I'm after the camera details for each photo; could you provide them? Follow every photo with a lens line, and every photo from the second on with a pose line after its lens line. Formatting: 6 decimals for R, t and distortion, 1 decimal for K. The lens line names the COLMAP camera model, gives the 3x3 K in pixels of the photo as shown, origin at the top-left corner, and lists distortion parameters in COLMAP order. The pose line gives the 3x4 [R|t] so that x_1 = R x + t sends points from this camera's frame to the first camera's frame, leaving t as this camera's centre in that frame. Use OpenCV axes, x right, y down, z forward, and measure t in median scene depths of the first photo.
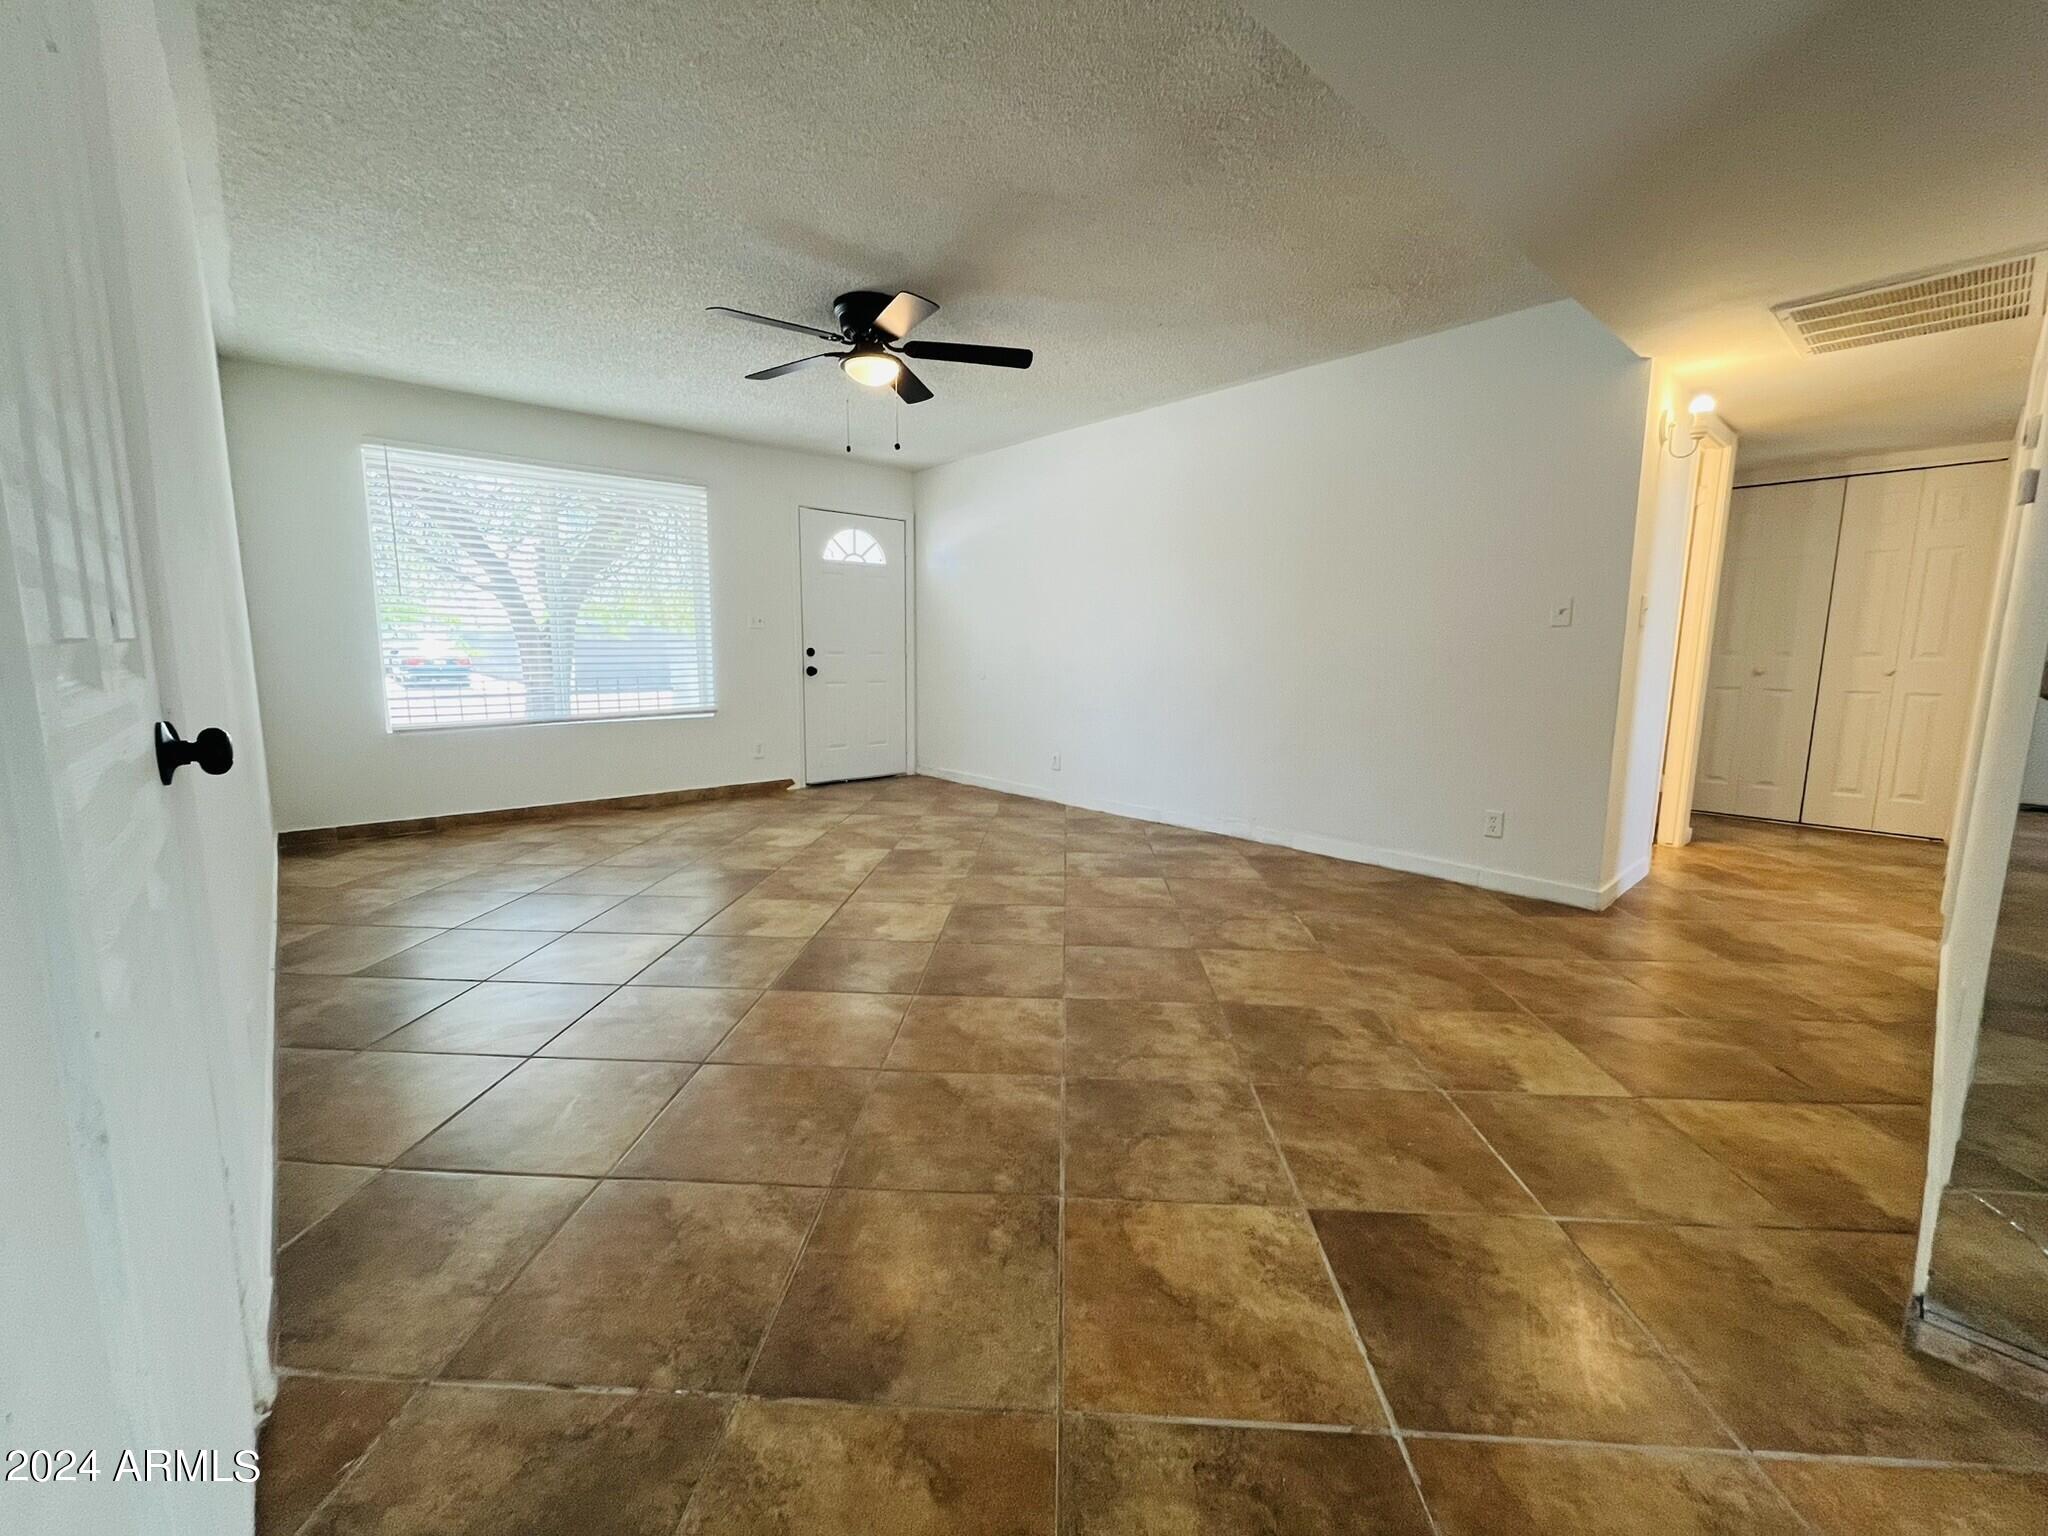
lens RADIAL K [[828.1, 0, 1028.7], [0, 828.1, 761.1], [0, 0, 1]] dist [0.003171, -0.000674]
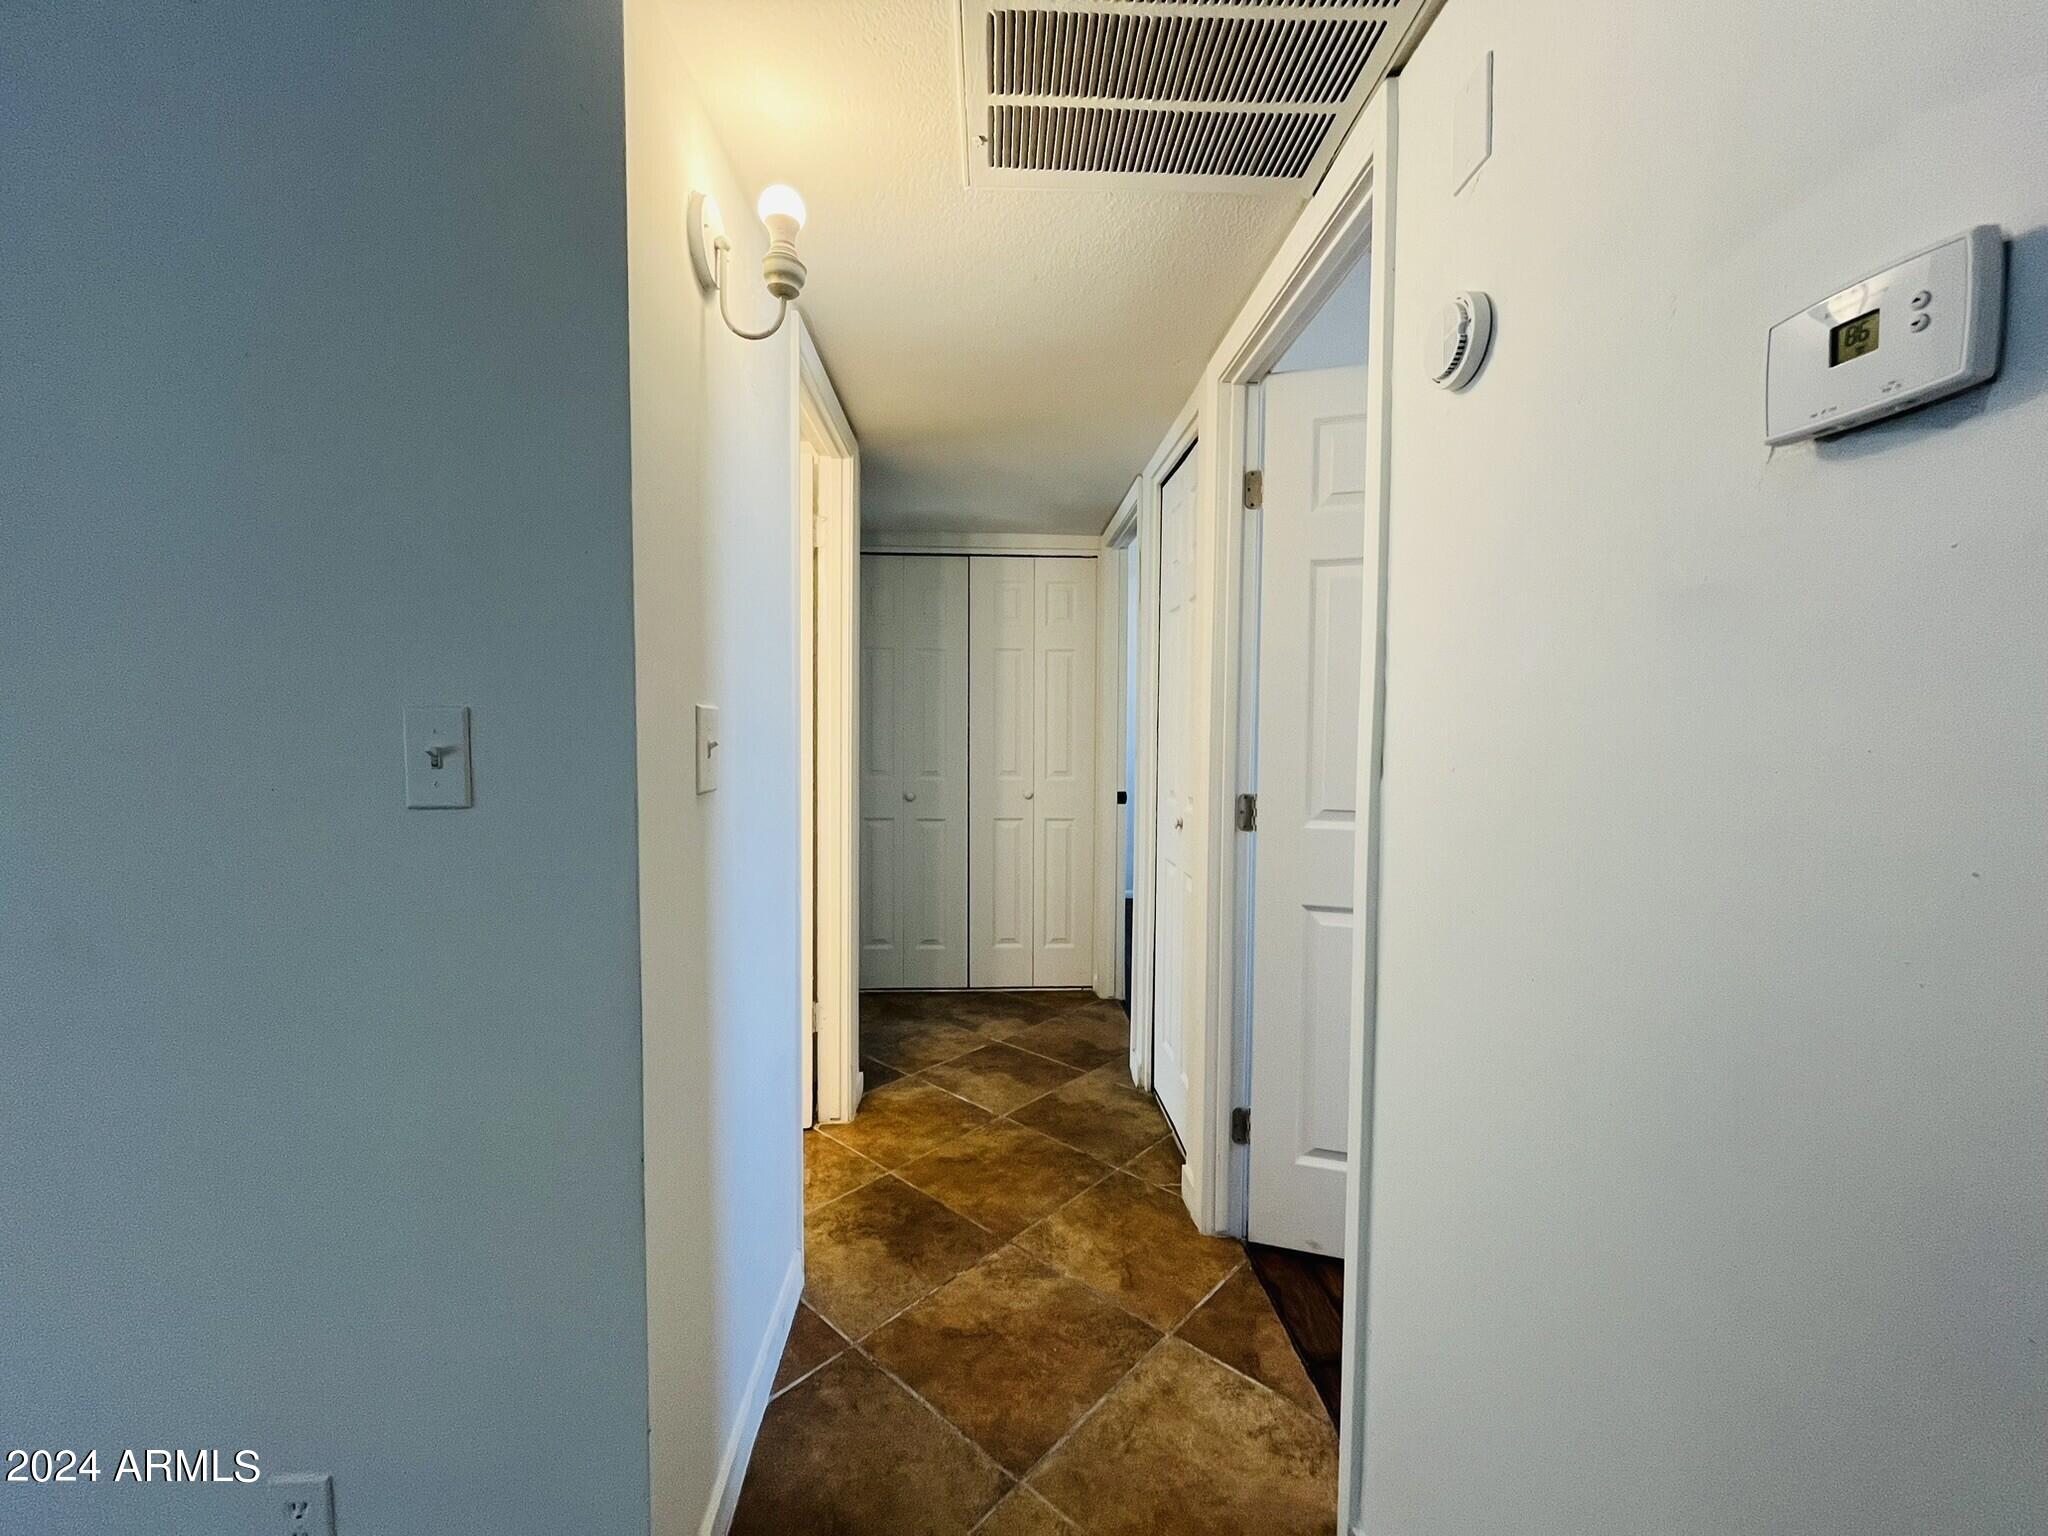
lens RADIAL K [[828.1, 0, 1025.6], [0, 828.1, 764.2], [0, 0, 1]] dist [0.003171, -0.000674]
pose [[0.628885, -0.035153, 0.776703, 0.393353], [0.106569, 0.993446, -0.041325, -0.103876], [-0.770160, 0.108761, 0.628510, 0.480135]]
